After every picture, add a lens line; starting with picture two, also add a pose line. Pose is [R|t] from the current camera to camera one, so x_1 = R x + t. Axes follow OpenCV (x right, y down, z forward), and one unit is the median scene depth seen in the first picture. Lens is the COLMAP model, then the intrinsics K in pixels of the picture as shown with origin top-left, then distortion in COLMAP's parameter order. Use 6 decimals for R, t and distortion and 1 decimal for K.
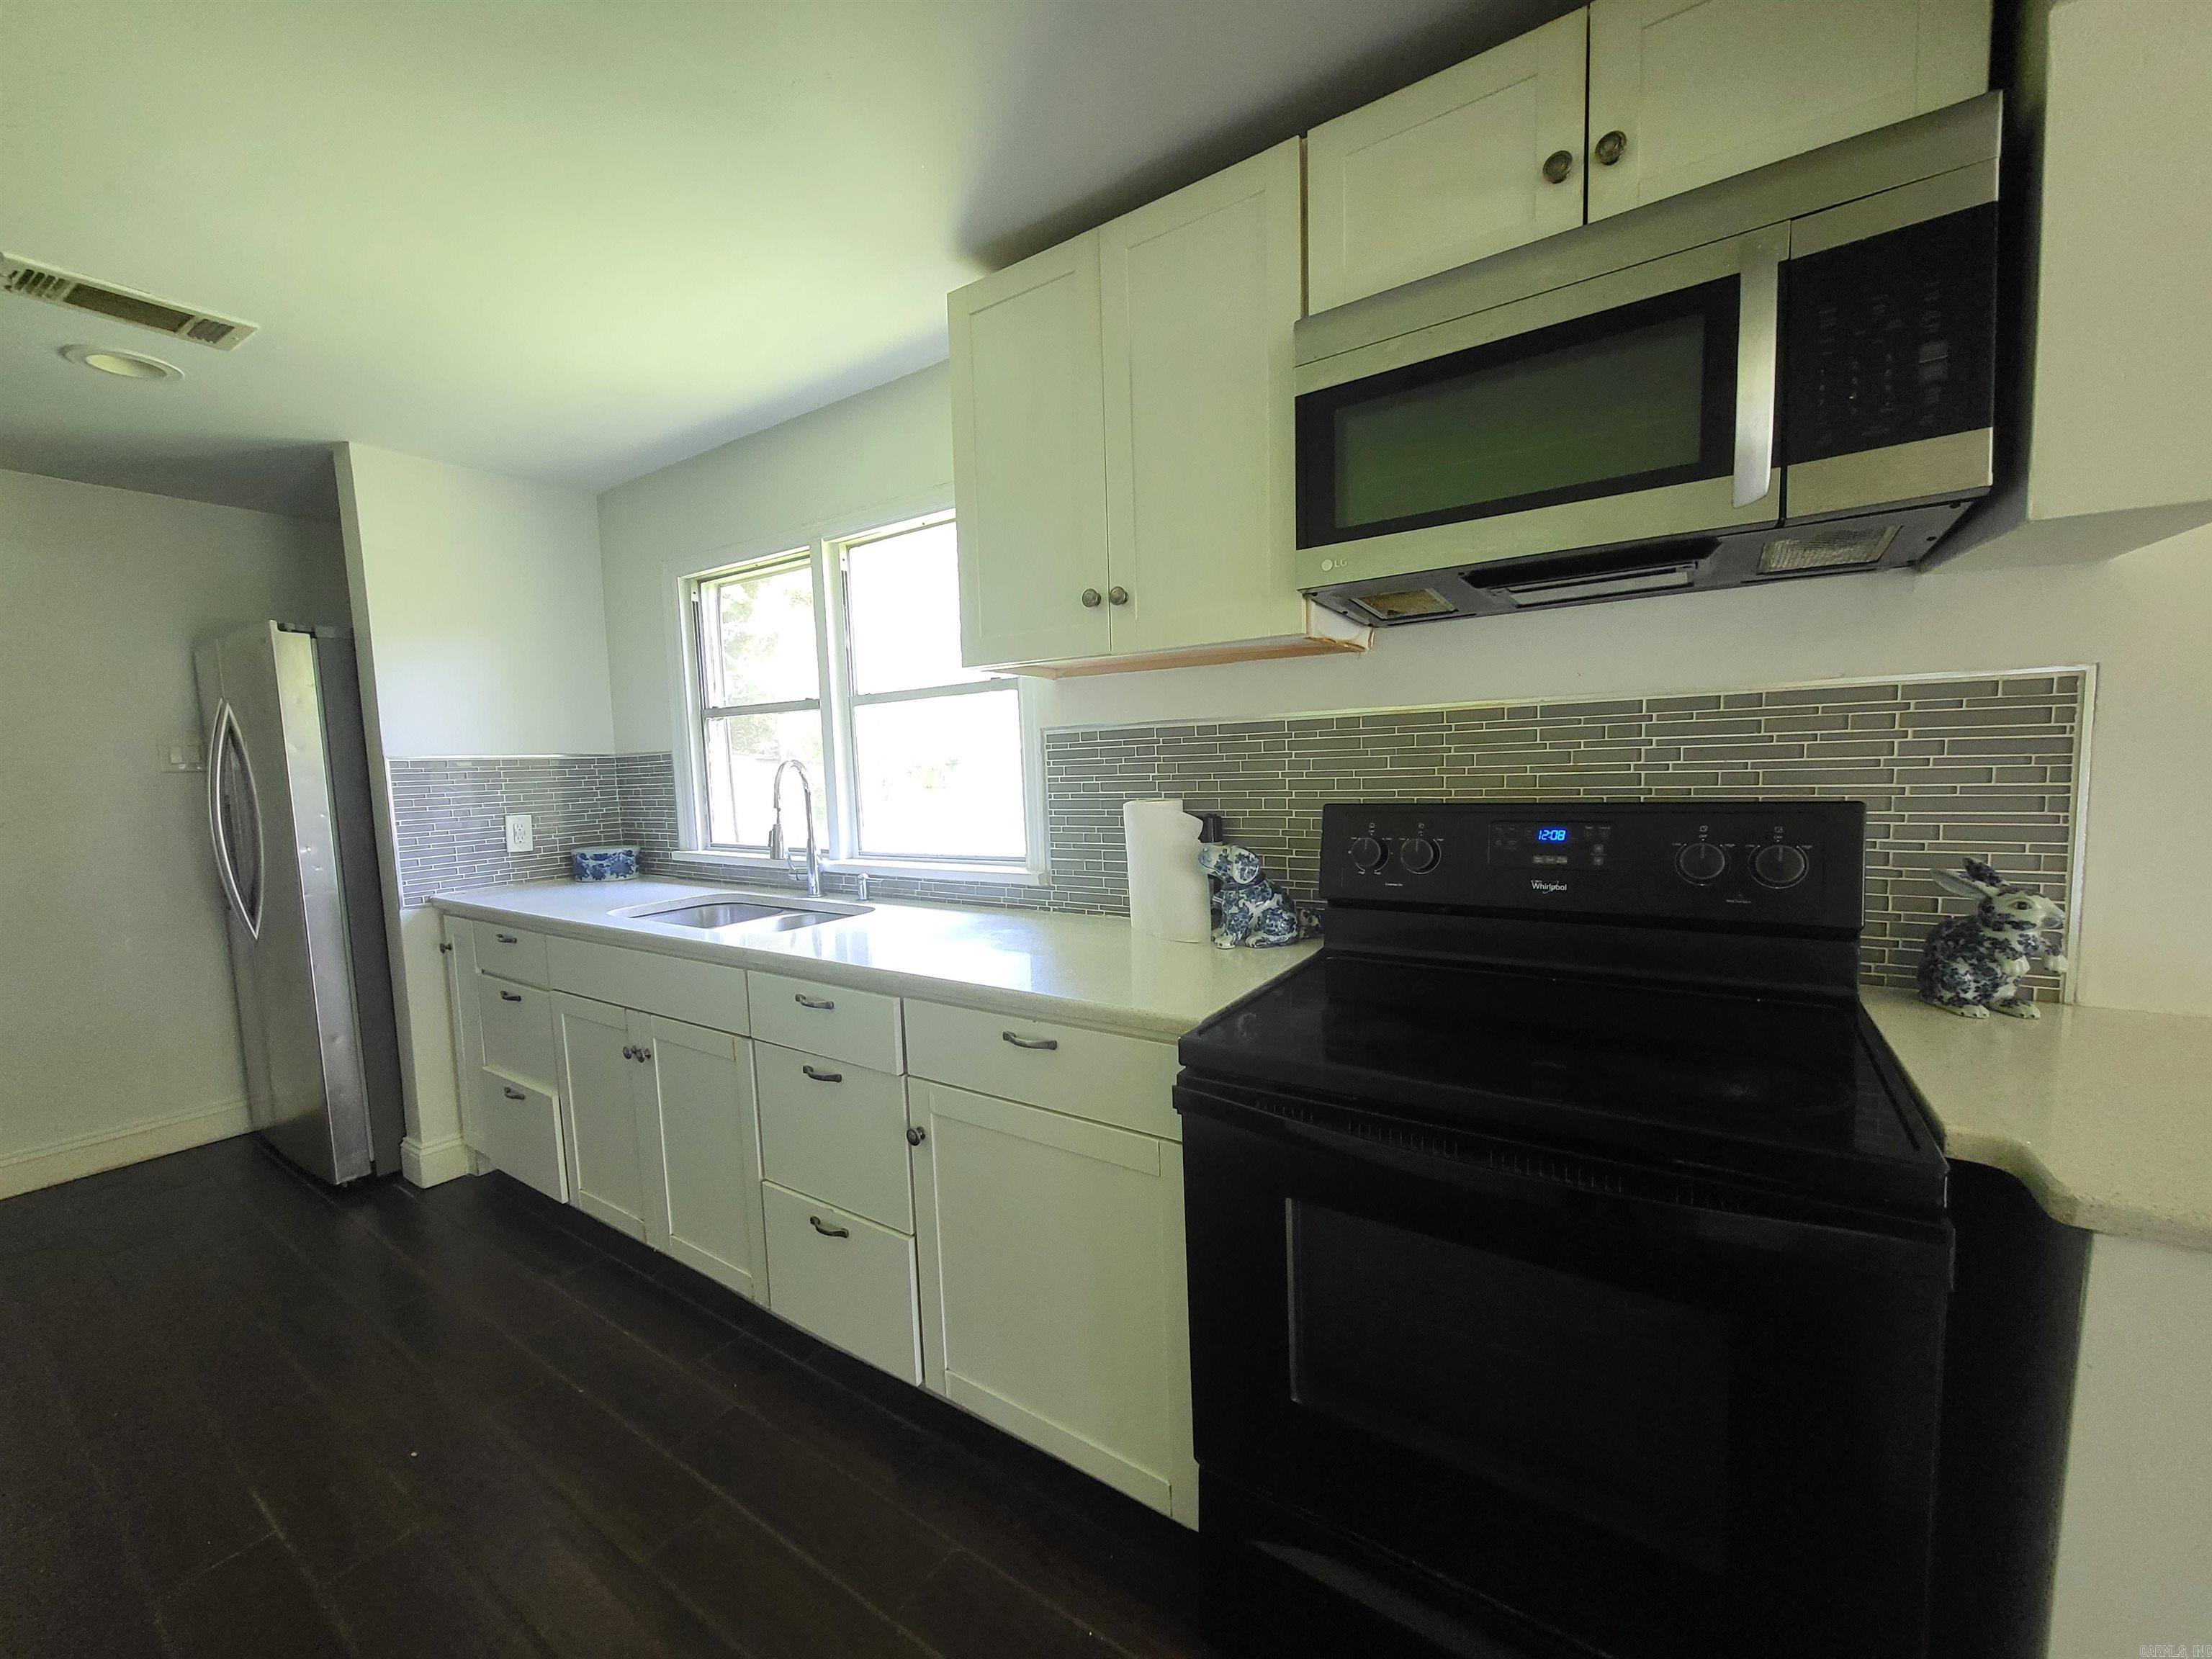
lens RADIAL K [[872.1, 0, 1100.5], [0, 872.1, 836.1], [0, 0, 1]] dist [0.001642, -0.001079]
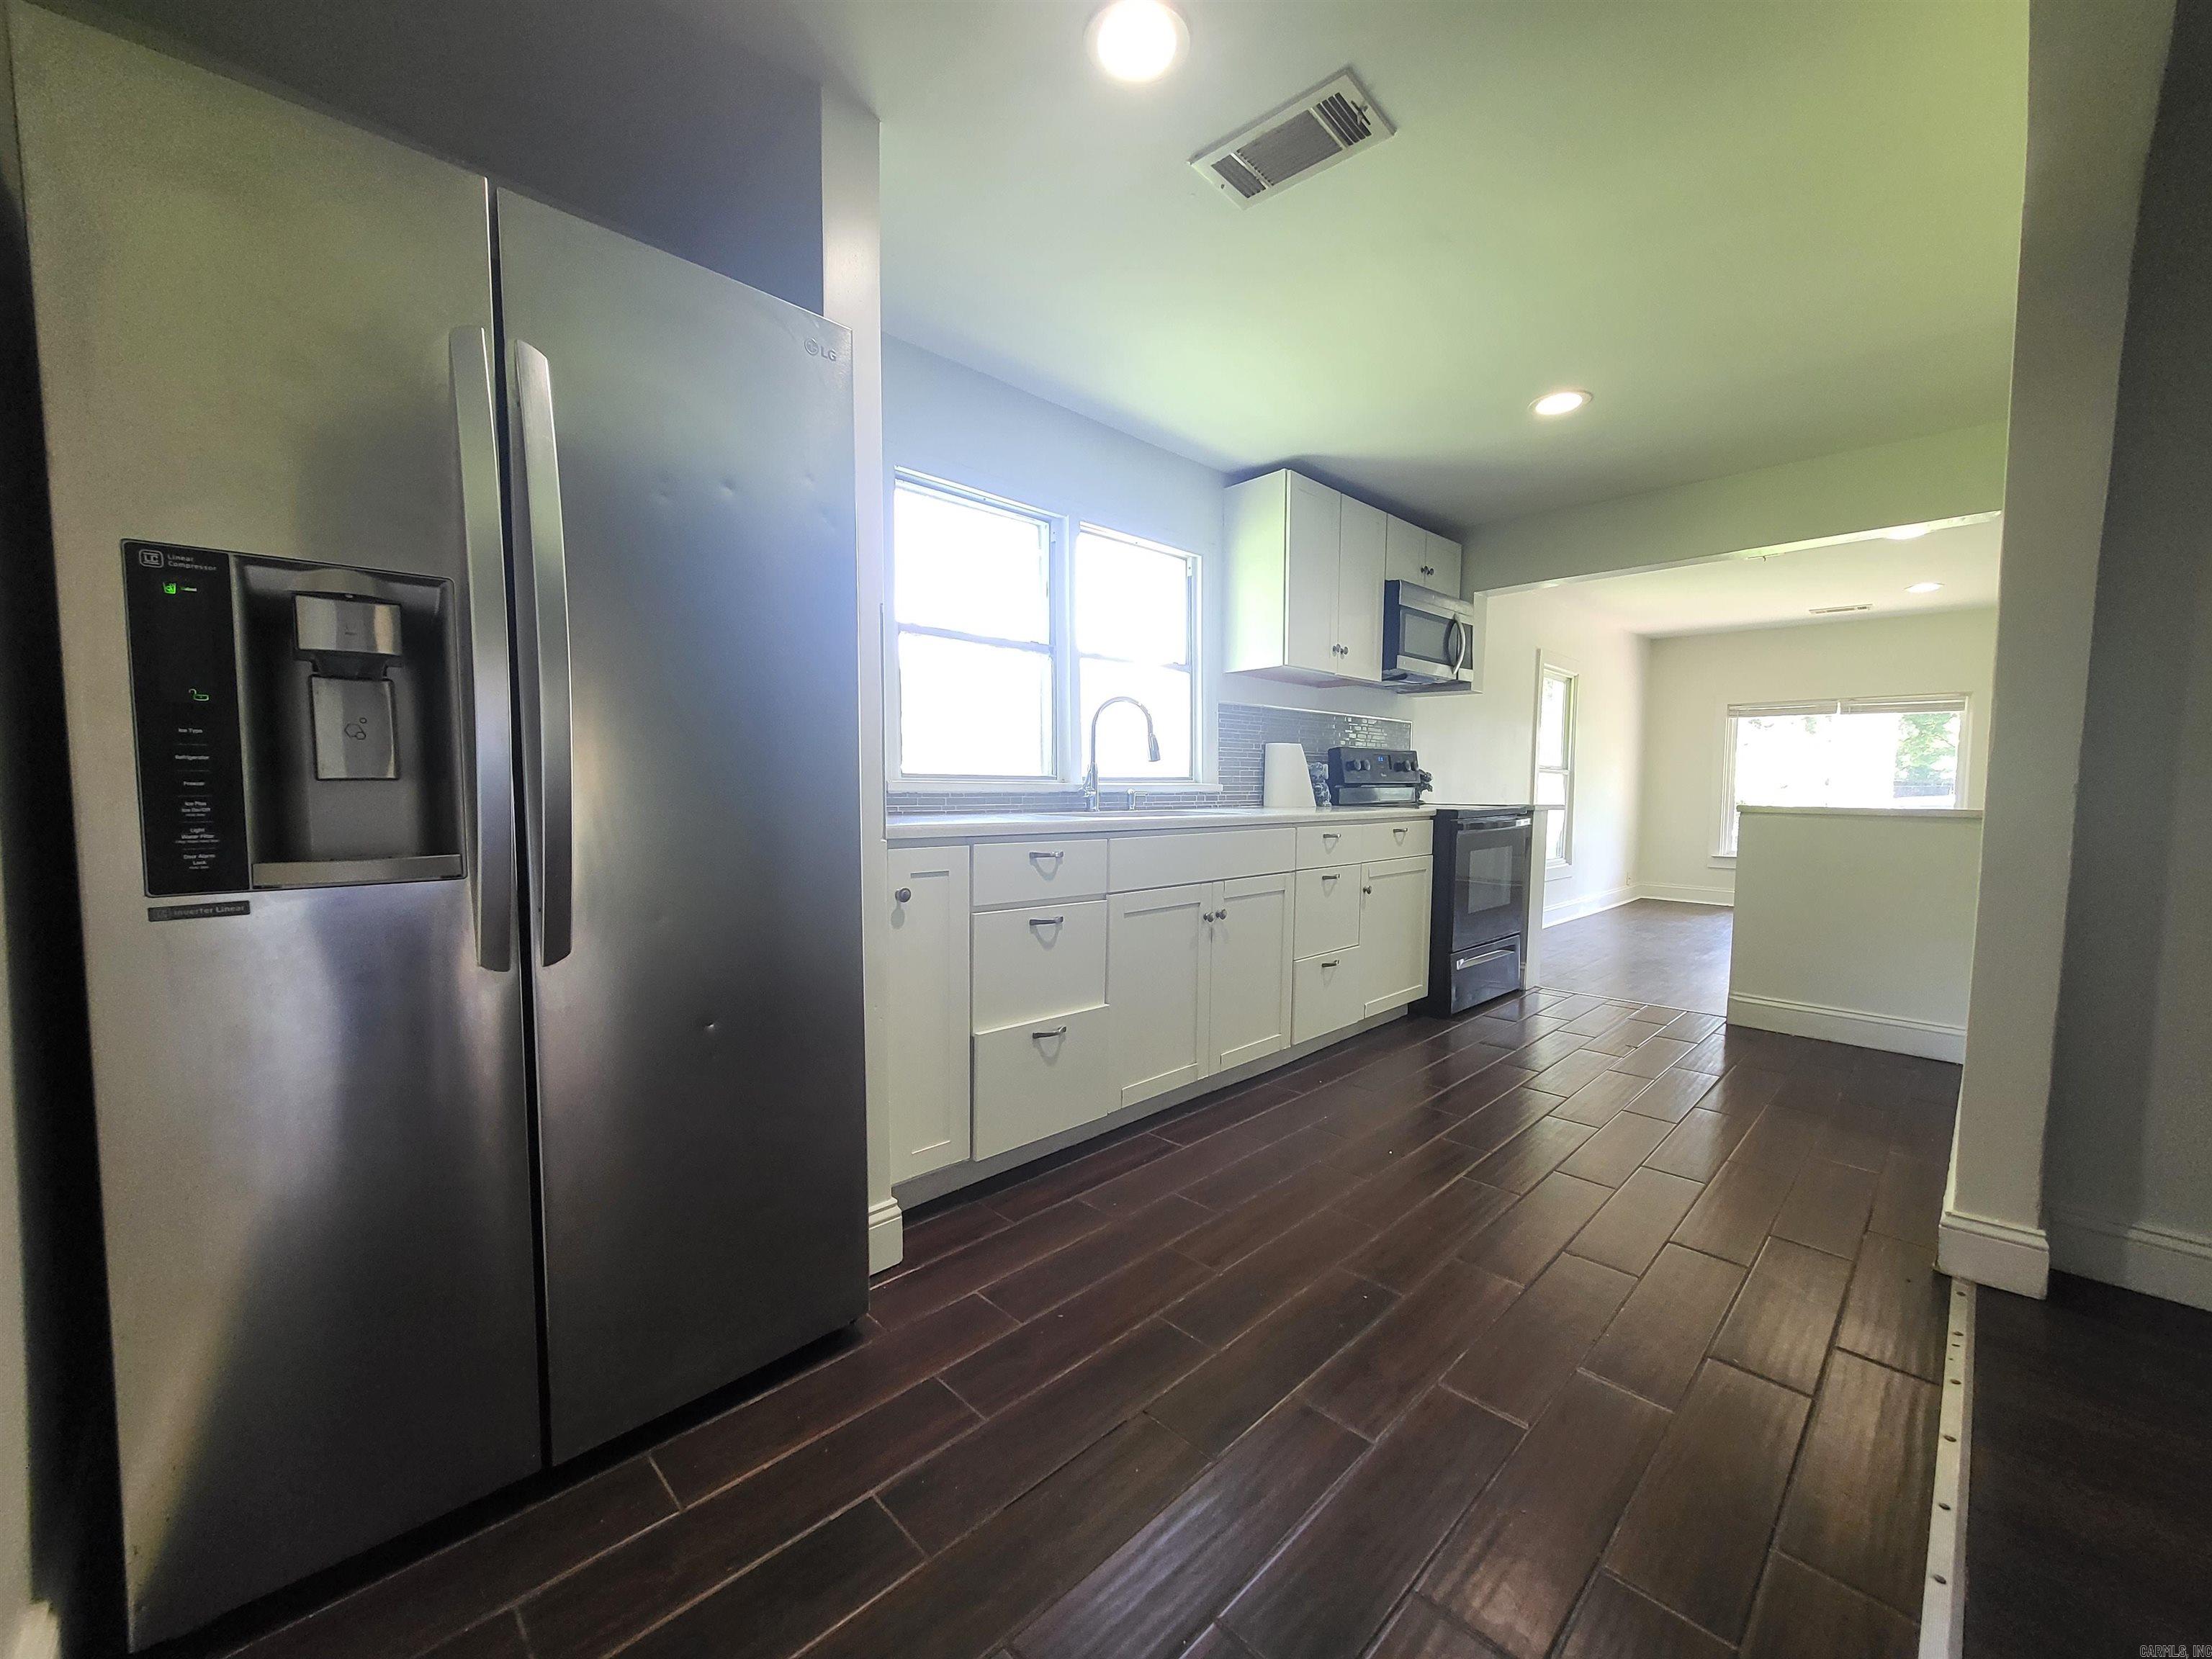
lens RADIAL K [[872.1, 0, 1100.5], [0, 872.1, 836.1], [0, 0, 1]] dist [0.001642, -0.001079]
pose [[0.200972, -0.024175, 0.979299, -1.783838], [0.077354, 0.996965, 0.008736, 0.110210], [-0.976538, 0.073997, 0.202232, 0.891301]]
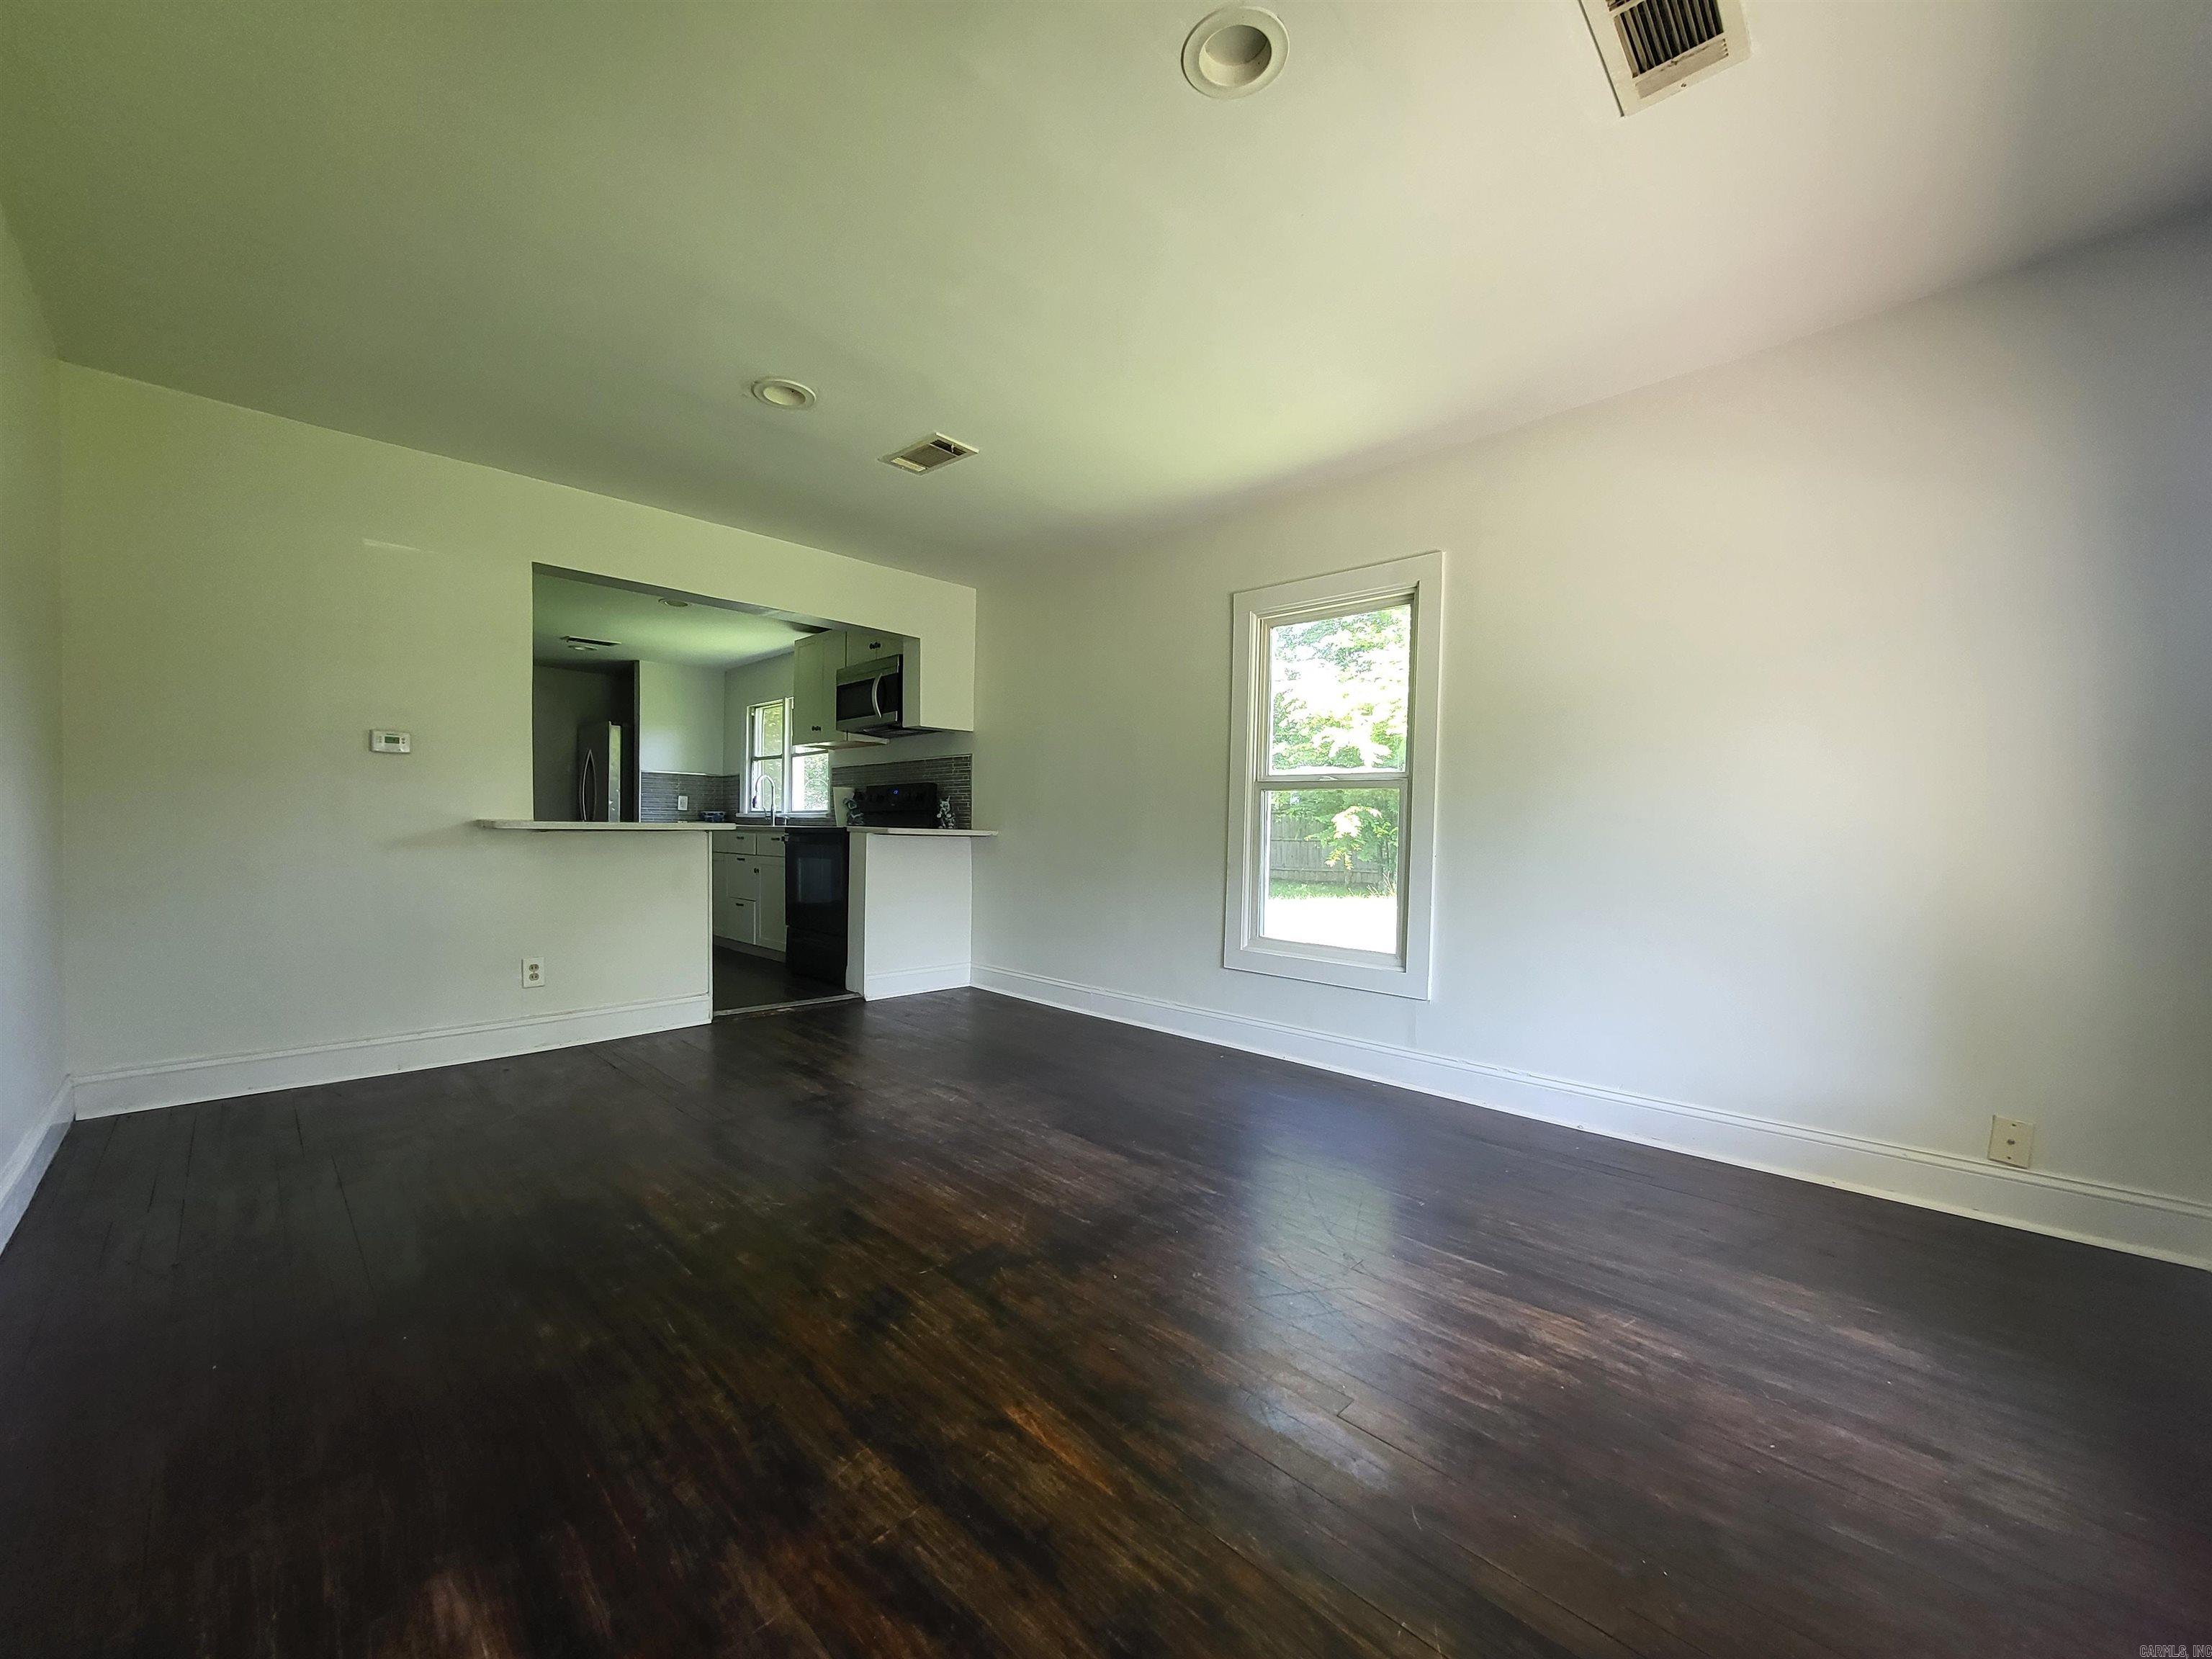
lens RADIAL K [[872.1, 0, 1100.5], [0, 872.1, 836.1], [0, 0, 1]] dist [0.001642, -0.001079]
pose [[0.980316, 0.048380, -0.191418, 1.422150], [-0.063020, 0.995473, -0.071146, 0.273247], [0.187109, 0.081808, 0.978927, -1.750363]]
